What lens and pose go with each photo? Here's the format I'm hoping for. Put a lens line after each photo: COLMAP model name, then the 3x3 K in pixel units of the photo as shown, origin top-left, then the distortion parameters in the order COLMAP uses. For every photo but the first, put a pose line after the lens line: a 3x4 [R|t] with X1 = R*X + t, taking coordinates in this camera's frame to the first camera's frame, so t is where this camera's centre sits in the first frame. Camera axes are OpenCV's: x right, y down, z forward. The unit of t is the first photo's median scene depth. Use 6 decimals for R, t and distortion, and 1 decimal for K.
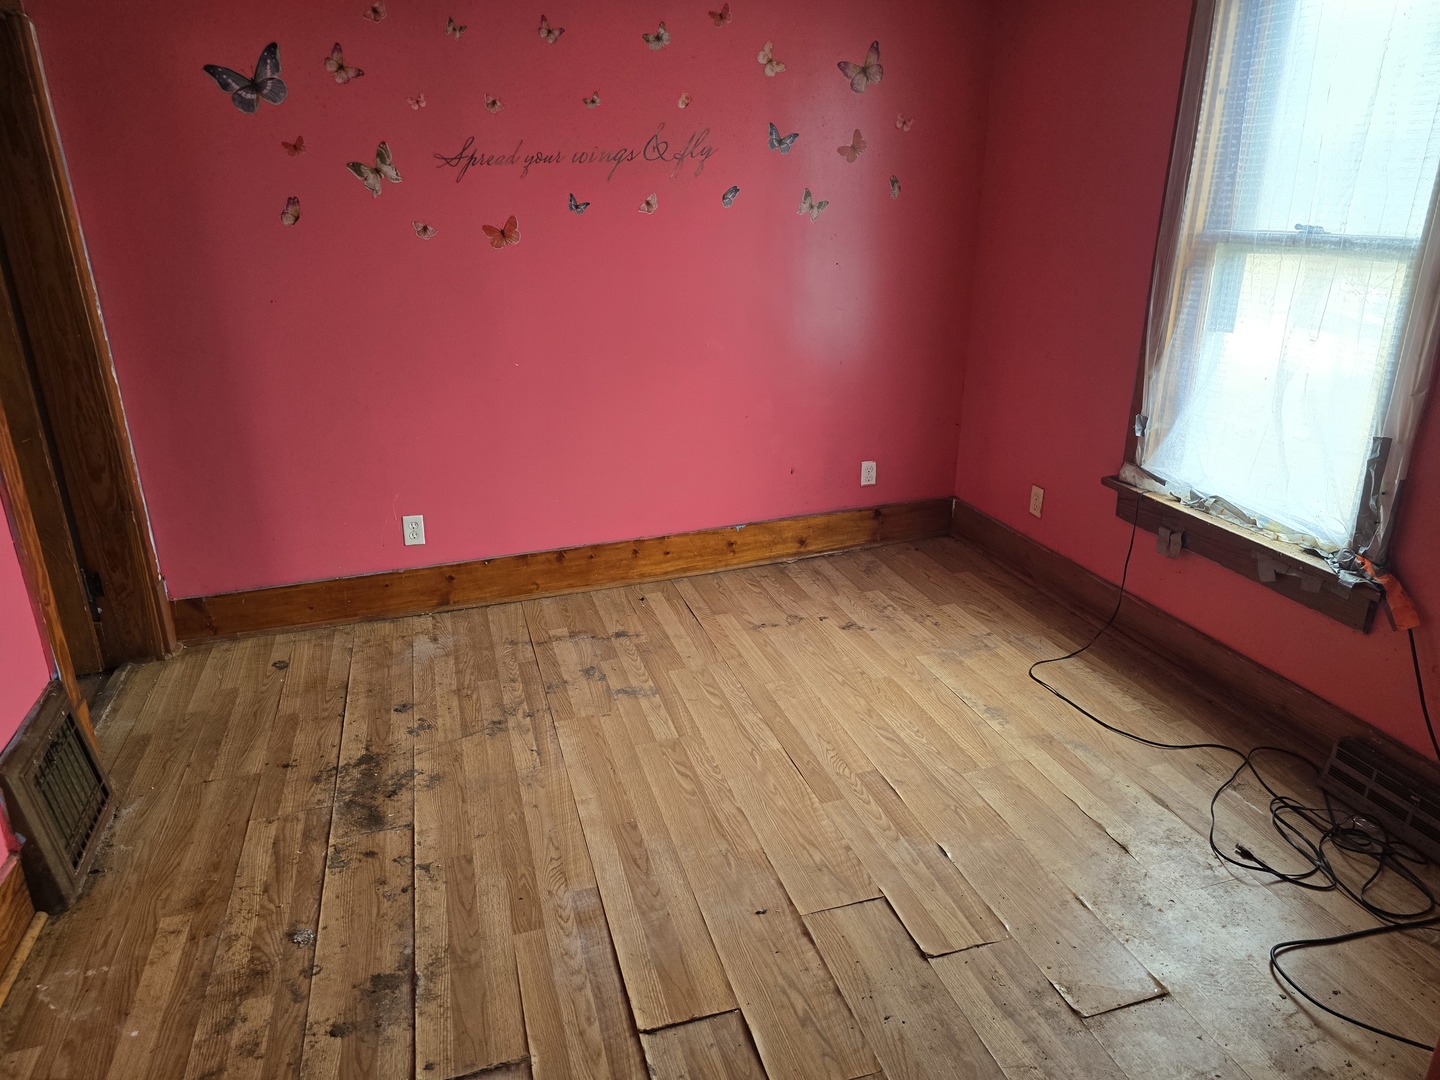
lens RADIAL K [[969.9, 0, 729.0], [0, 969.9, 543.4], [0, 0, 1]] dist [0.044616, -0.034245]
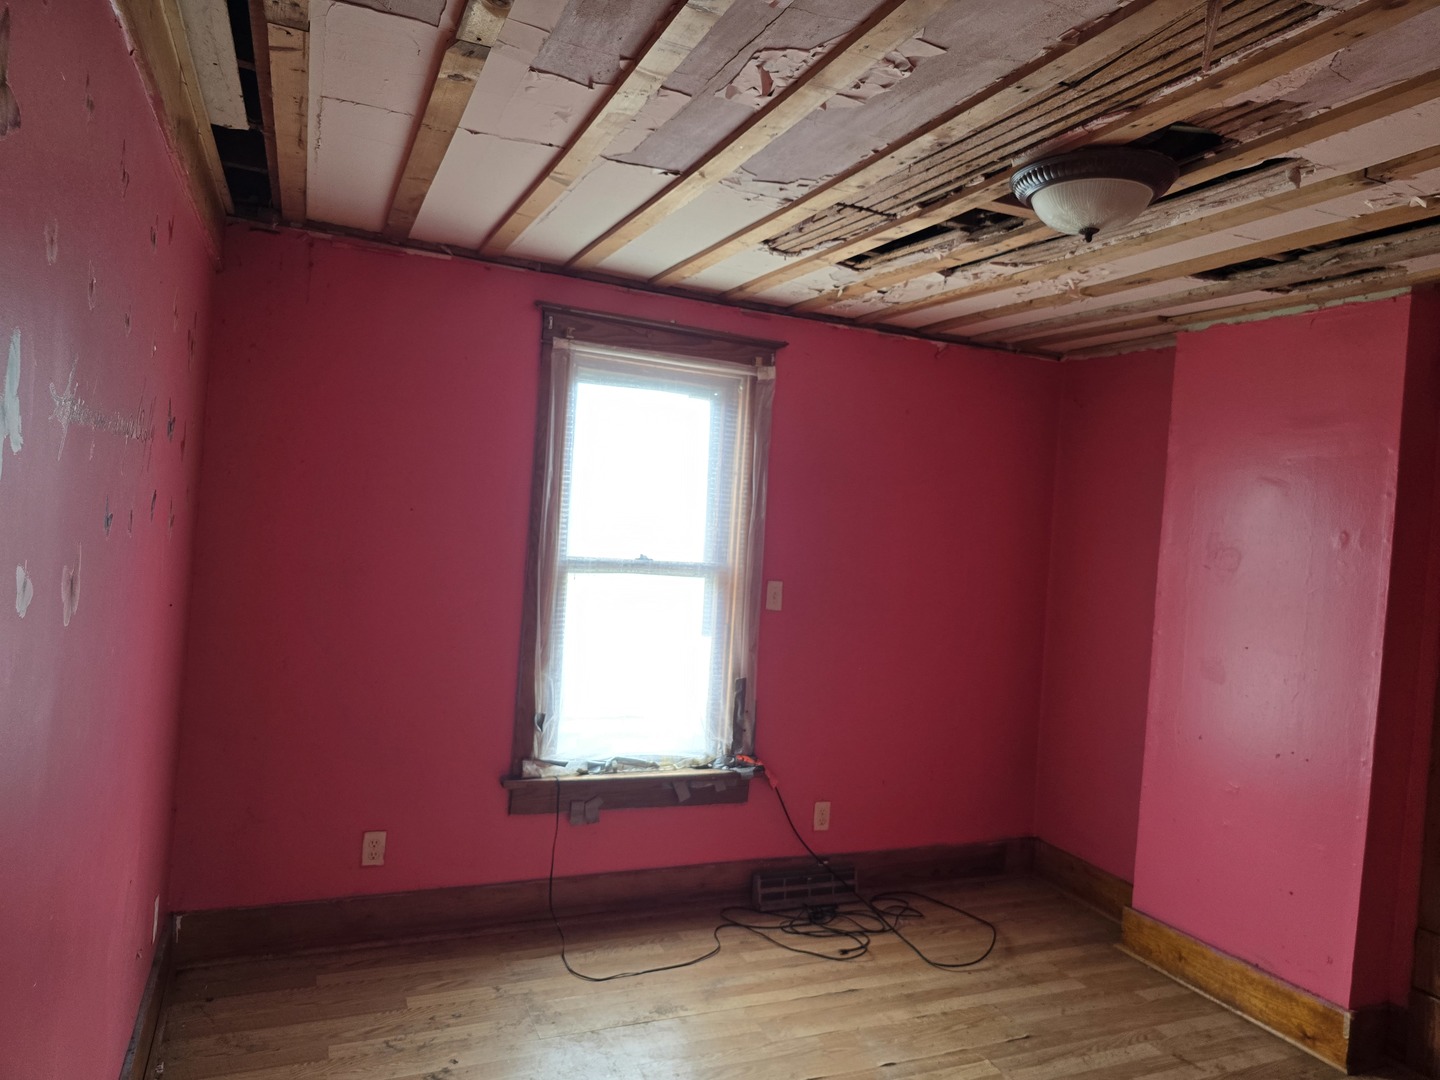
lens RADIAL K [[969.9, 0, 726.1], [0, 969.9, 528.5], [0, 0, 1]] dist [0.044616, -0.034245]
pose [[-0.112531, 0.008307, 0.993613, -0.751686], [0.287978, 0.957321, 0.024611, -0.313823], [-0.951002, 0.288909, -0.110121, 0.893017]]
